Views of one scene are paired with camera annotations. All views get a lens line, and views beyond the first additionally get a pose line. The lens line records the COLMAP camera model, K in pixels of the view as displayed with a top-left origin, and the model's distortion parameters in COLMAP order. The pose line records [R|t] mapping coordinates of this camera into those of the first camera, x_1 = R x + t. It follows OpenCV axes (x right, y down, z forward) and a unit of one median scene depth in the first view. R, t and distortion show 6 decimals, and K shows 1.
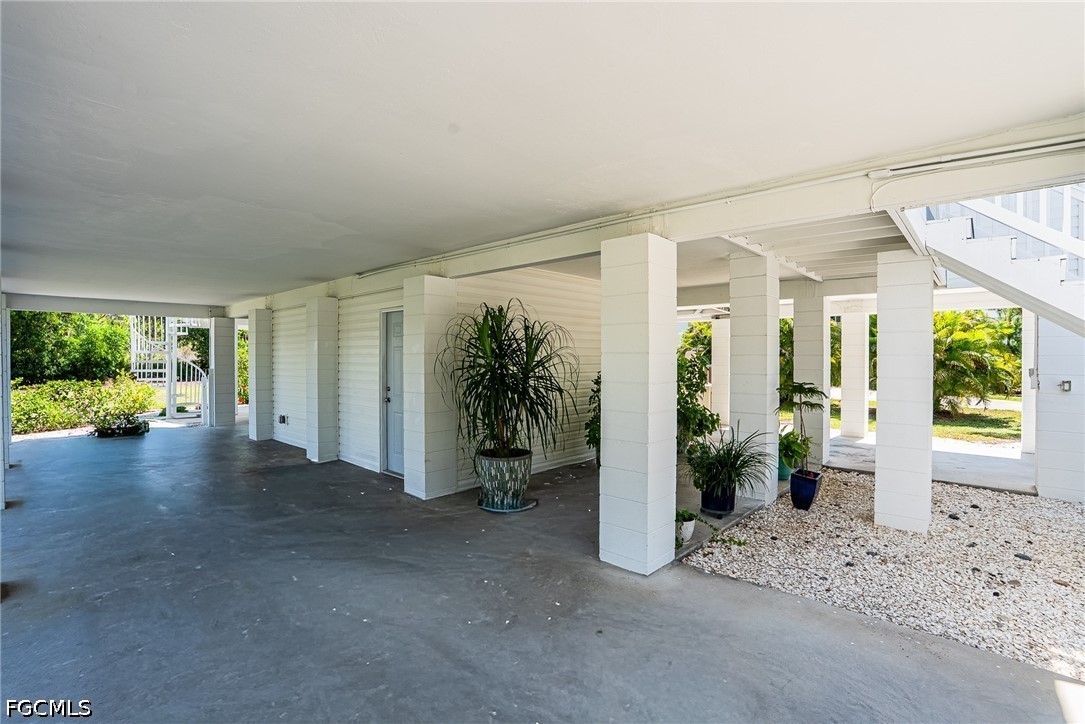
lens RADIAL K [[504.9, 0, 542.8], [0, 504.9, 359.5], [0, 0, 1]] dist [-0.070532, 0.026135]
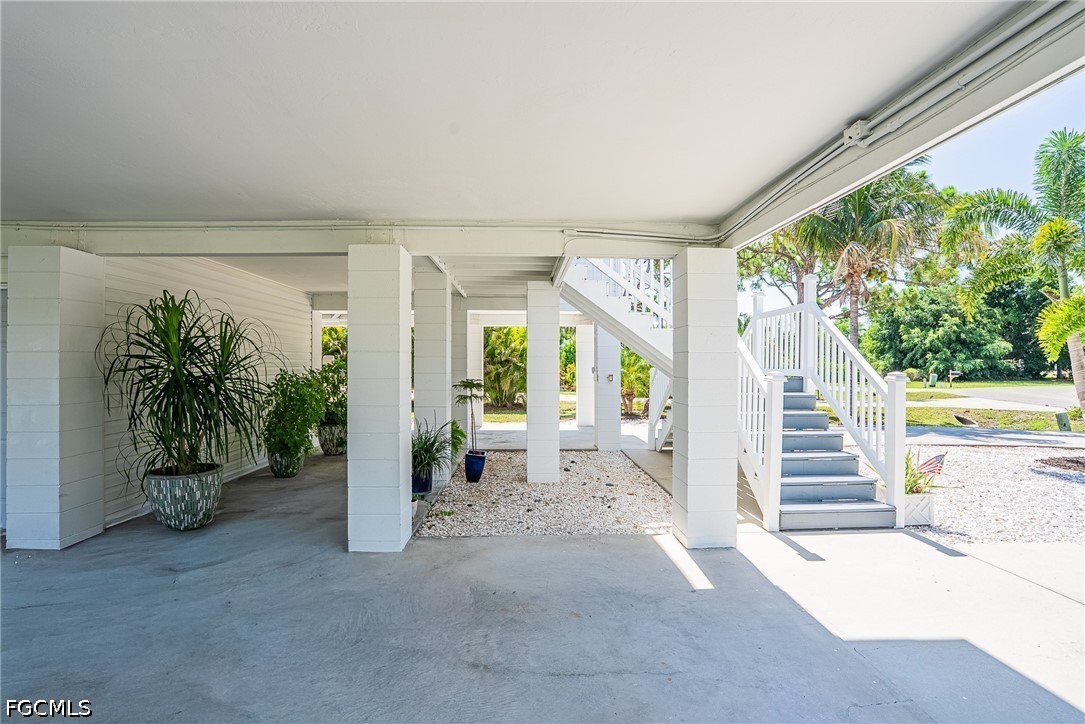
lens RADIAL K [[504.9, 0, 542.8], [0, 504.9, 359.5], [0, 0, 1]] dist [-0.070532, 0.026135]
pose [[0.708899, 0.004413, 0.705296, -0.280805], [0.005842, 0.999909, -0.012129, 0.016158], [-0.705286, 0.012719, 0.708809, -0.014257]]
